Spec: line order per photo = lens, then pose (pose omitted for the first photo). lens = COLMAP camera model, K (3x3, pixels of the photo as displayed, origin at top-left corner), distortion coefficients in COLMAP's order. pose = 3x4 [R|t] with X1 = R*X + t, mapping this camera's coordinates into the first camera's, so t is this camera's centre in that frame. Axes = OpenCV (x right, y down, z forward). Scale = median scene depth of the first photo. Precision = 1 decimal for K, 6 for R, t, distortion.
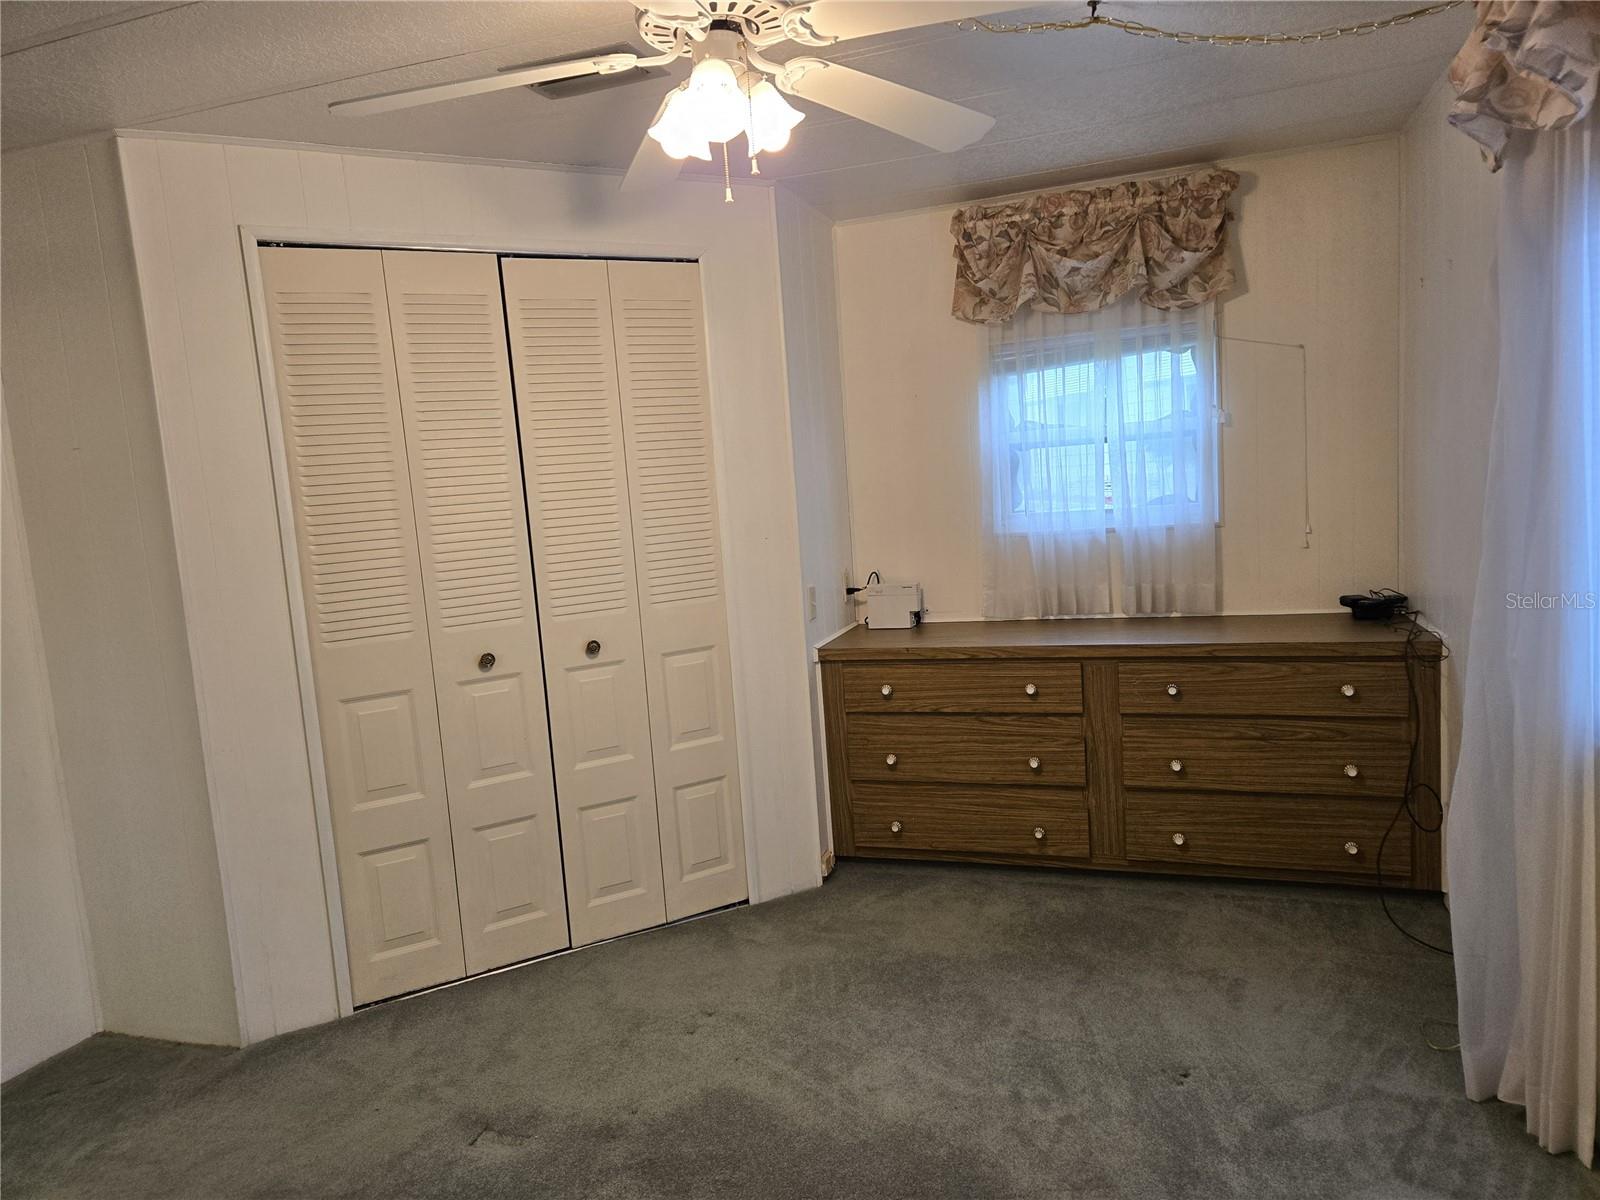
lens RADIAL K [[1072.6, 0, 792.3], [0, 1072.6, 602.7], [0, 0, 1]] dist [0.075912, -0.056702]
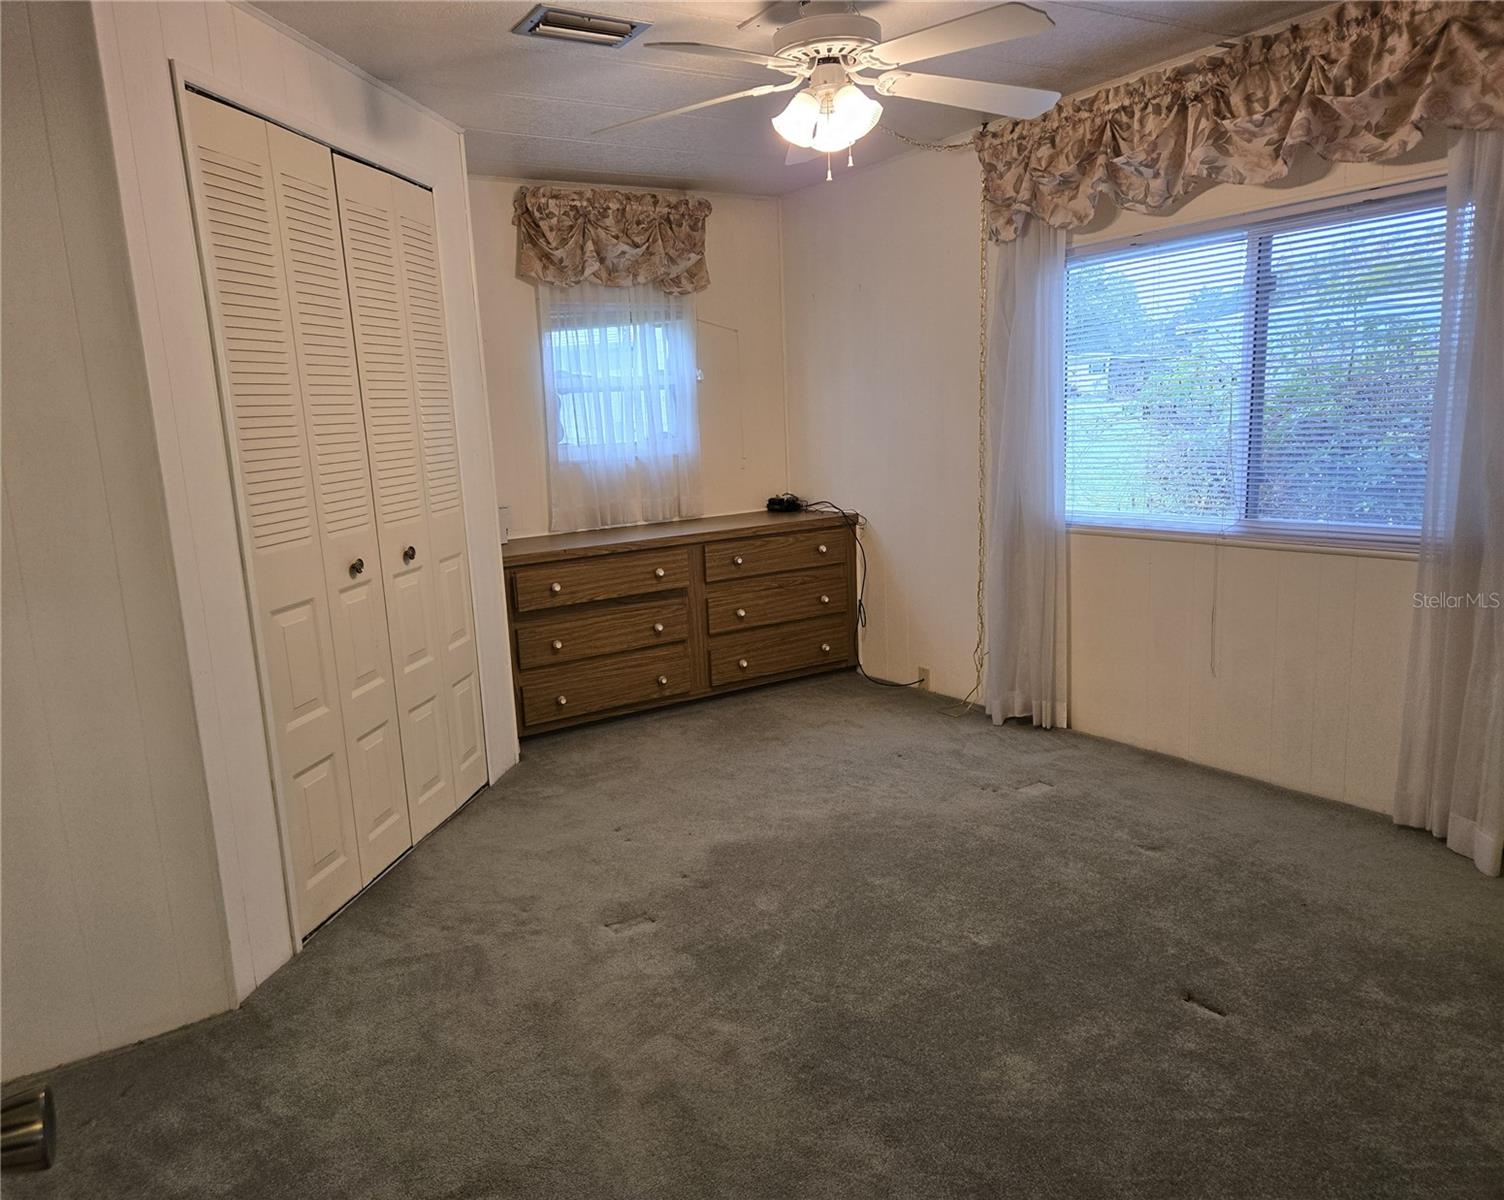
lens RADIAL K [[1057.8, 0, 716.9], [0, 1057.8, 619.3], [0, 0, 1]] dist [0.062379, -0.014448]
pose [[0.636047, -0.112105, 0.763463, -0.772165], [0.099933, 0.993026, 0.062559, 0.068766], [-0.765152, 0.036505, 0.642814, 0.114904]]
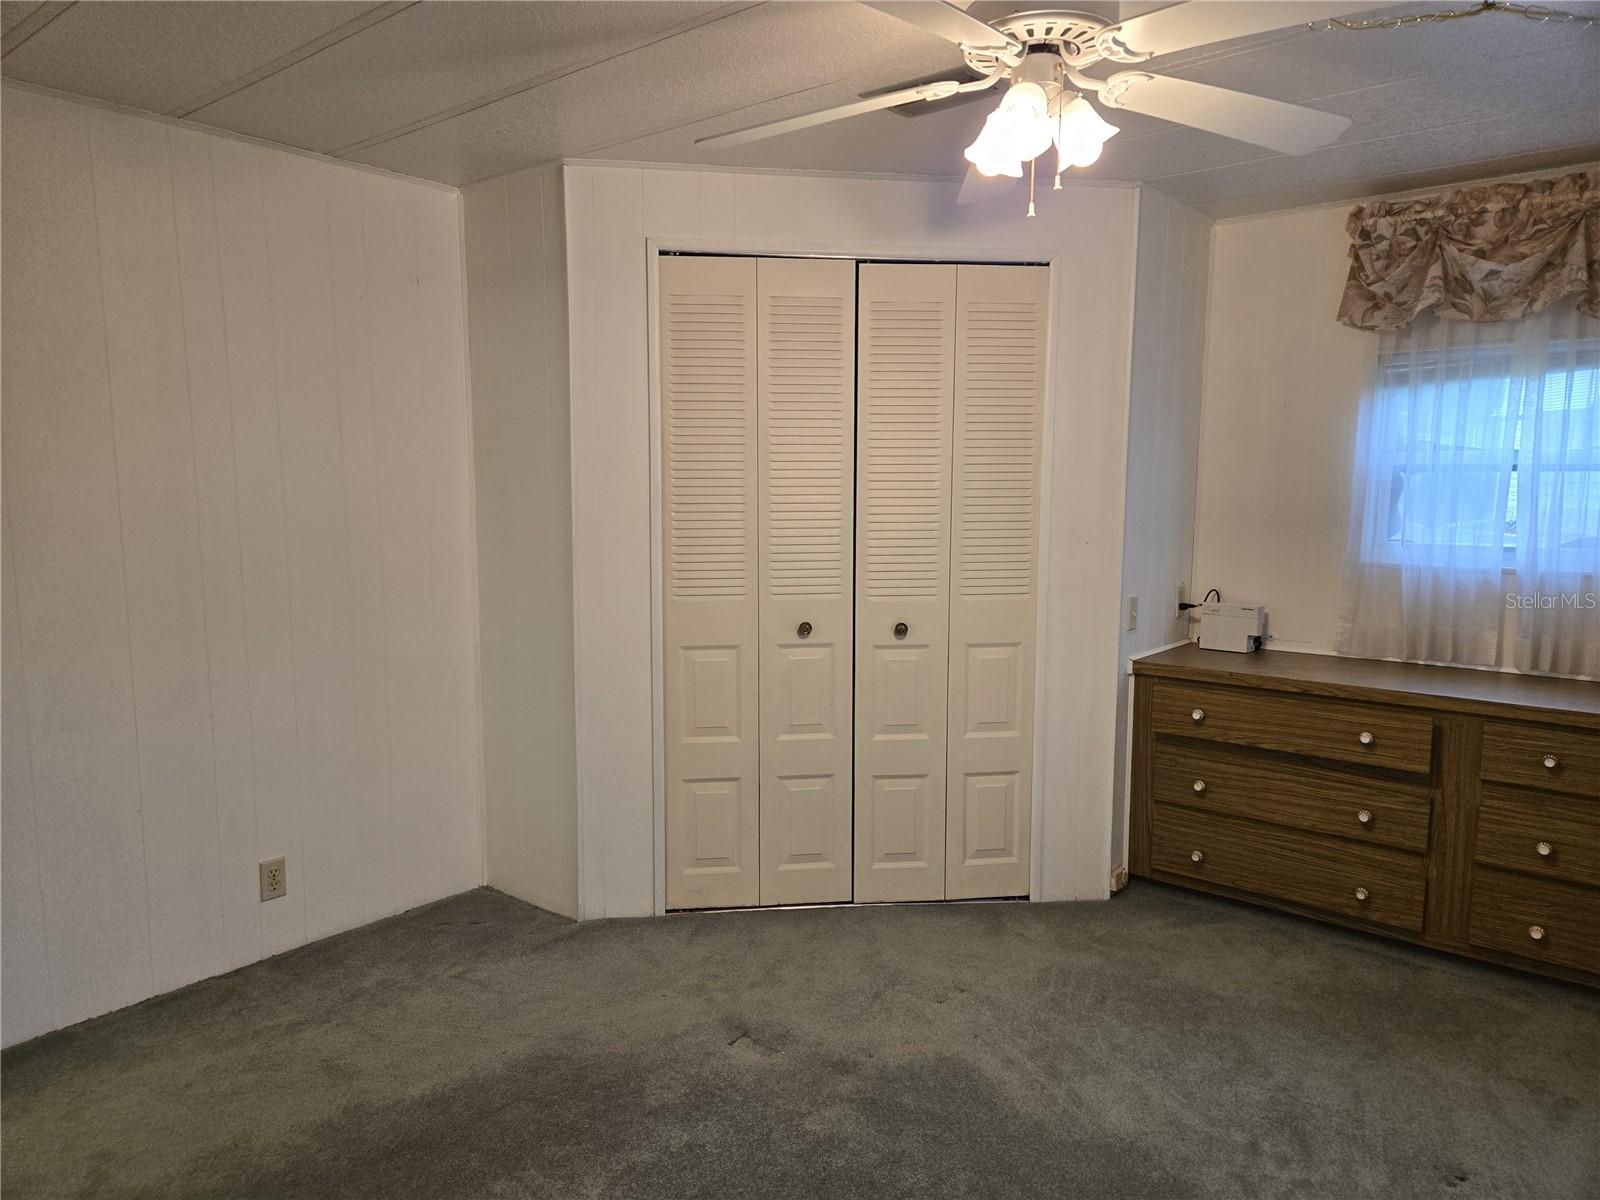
lens RADIAL K [[1072.6, 0, 792.6], [0, 1072.6, 607.4], [0, 0, 1]] dist [0.075912, -0.056702]
pose [[0.931600, 0.116642, -0.344262, 0.076244], [-0.112865, 0.993125, 0.031066, -0.000757], [0.345518, 0.009914, 0.938360, -0.034507]]
